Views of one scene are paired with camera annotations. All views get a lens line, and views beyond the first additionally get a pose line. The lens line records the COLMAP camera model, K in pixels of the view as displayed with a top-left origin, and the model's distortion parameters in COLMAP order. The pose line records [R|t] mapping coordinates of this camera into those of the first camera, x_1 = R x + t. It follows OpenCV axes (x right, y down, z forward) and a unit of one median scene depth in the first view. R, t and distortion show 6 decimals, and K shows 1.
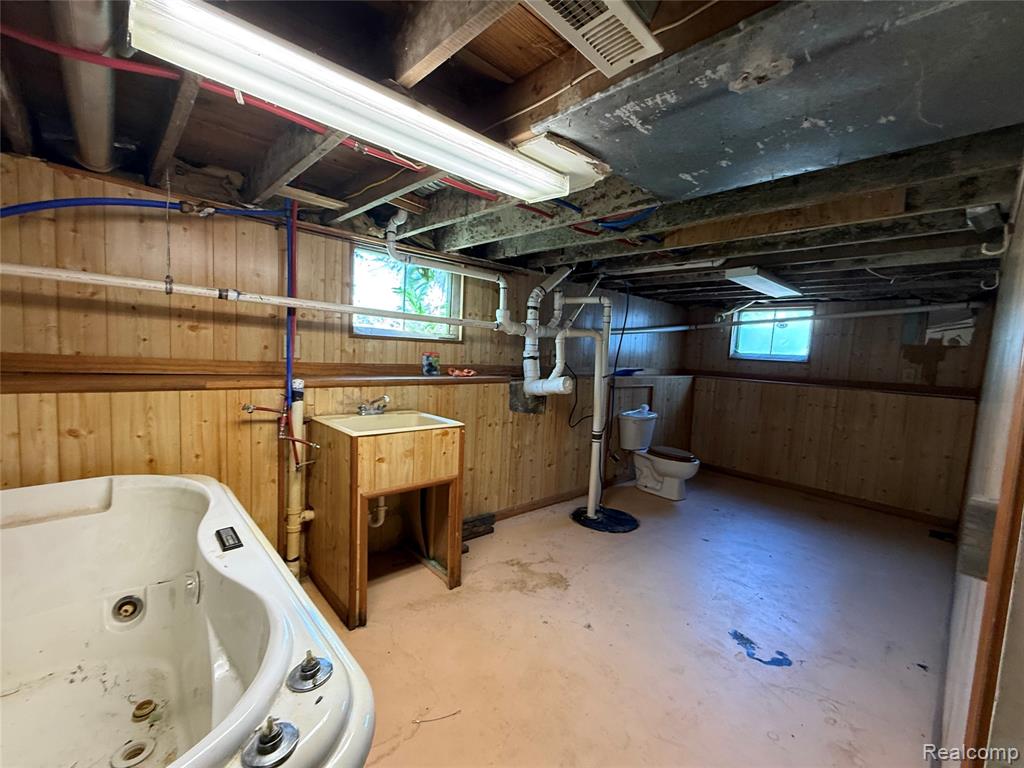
lens RADIAL K [[428.9, 0, 513.0], [0, 428.9, 385.5], [0, 0, 1]] dist [-0.000698, 0.000438]
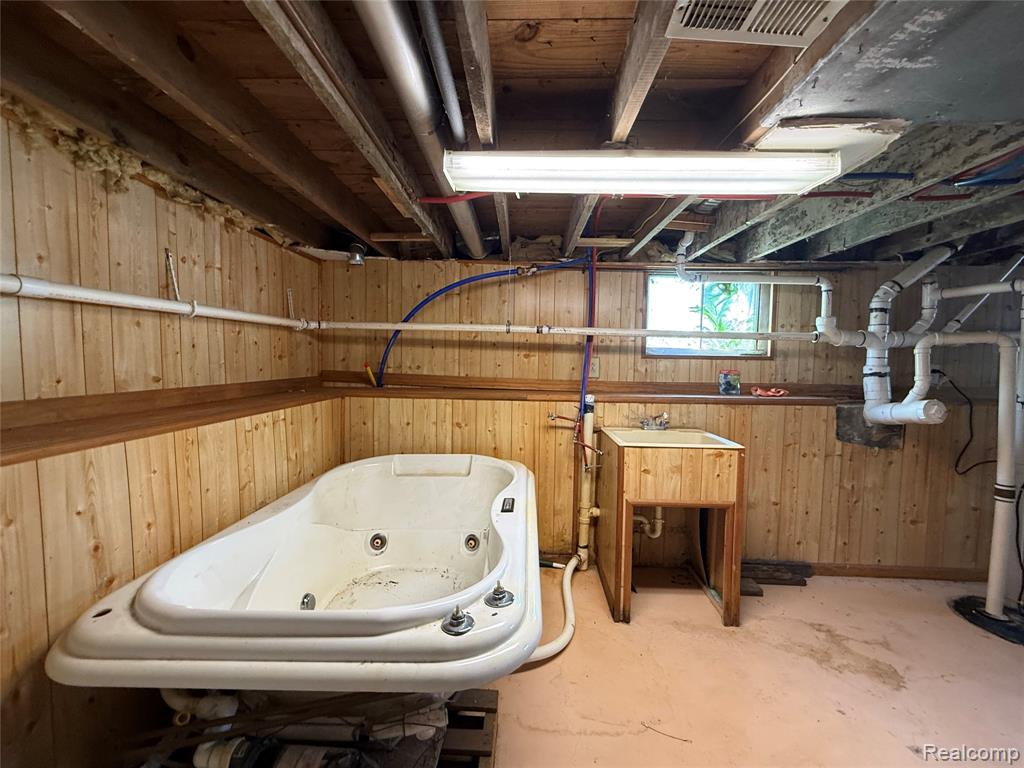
lens RADIAL K [[428.9, 0, 515.8], [0, 428.9, 386.0], [0, 0, 1]] dist [-0.000698, 0.000438]
pose [[0.714033, 0.004081, -0.700100, 0.182943], [-0.037515, 0.998769, -0.032441, 0.007476], [0.699106, 0.049428, 0.713307, 0.001336]]
